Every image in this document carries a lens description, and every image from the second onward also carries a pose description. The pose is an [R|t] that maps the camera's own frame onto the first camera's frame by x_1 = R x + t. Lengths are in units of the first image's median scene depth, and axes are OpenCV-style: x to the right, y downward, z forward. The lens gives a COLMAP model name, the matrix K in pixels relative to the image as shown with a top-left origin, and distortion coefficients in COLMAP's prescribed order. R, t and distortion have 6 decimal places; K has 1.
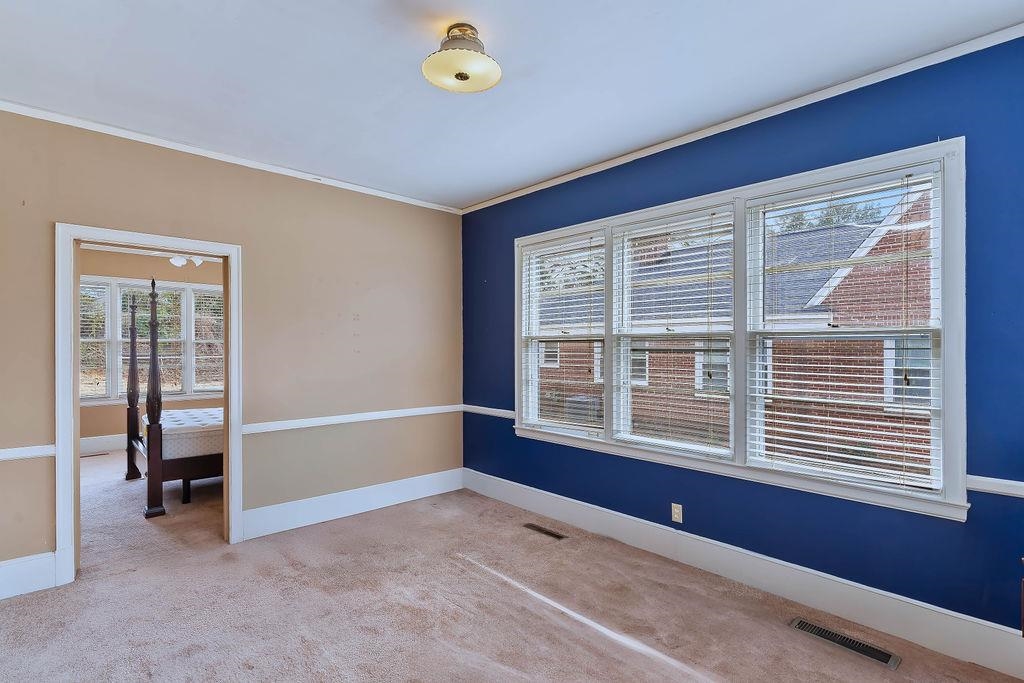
lens RADIAL K [[509.9, 0, 512.0], [0, 509.9, 341.5], [0, 0, 1]] dist [0.000270, -0.000038]
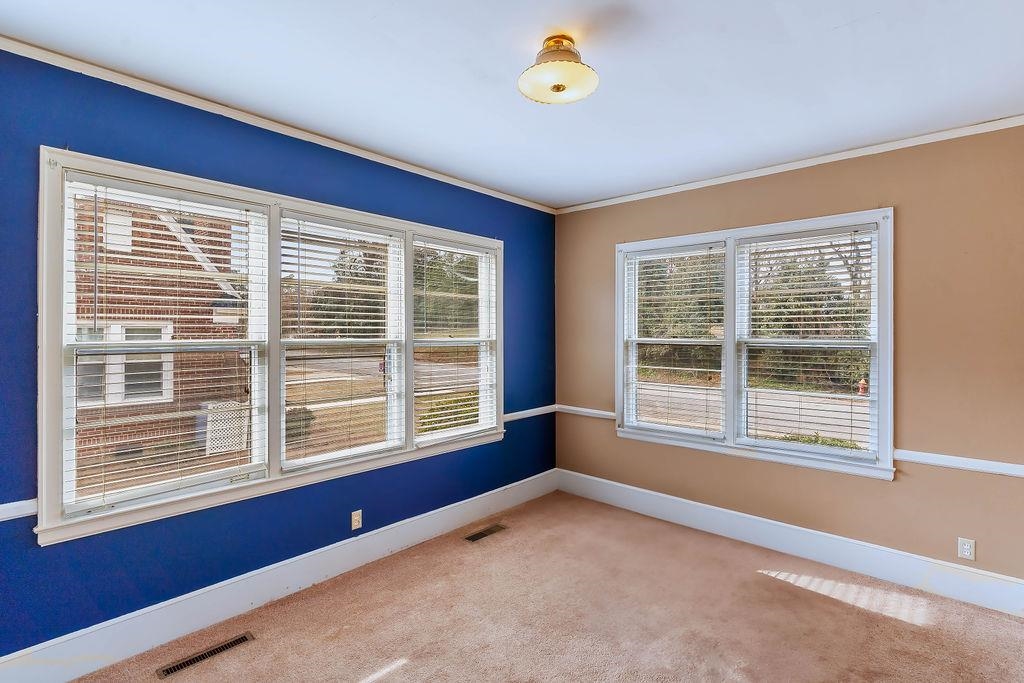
lens RADIAL K [[500.1, 0, 514.7], [0, 500.1, 330.2], [0, 0, 1]] dist [0.005449, 0.000238]
pose [[-0.097242, 0.009366, 0.995217, -0.628179], [-0.004524, 0.999941, -0.009852, -0.025578], [-0.995250, -0.005460, -0.097194, 0.718443]]
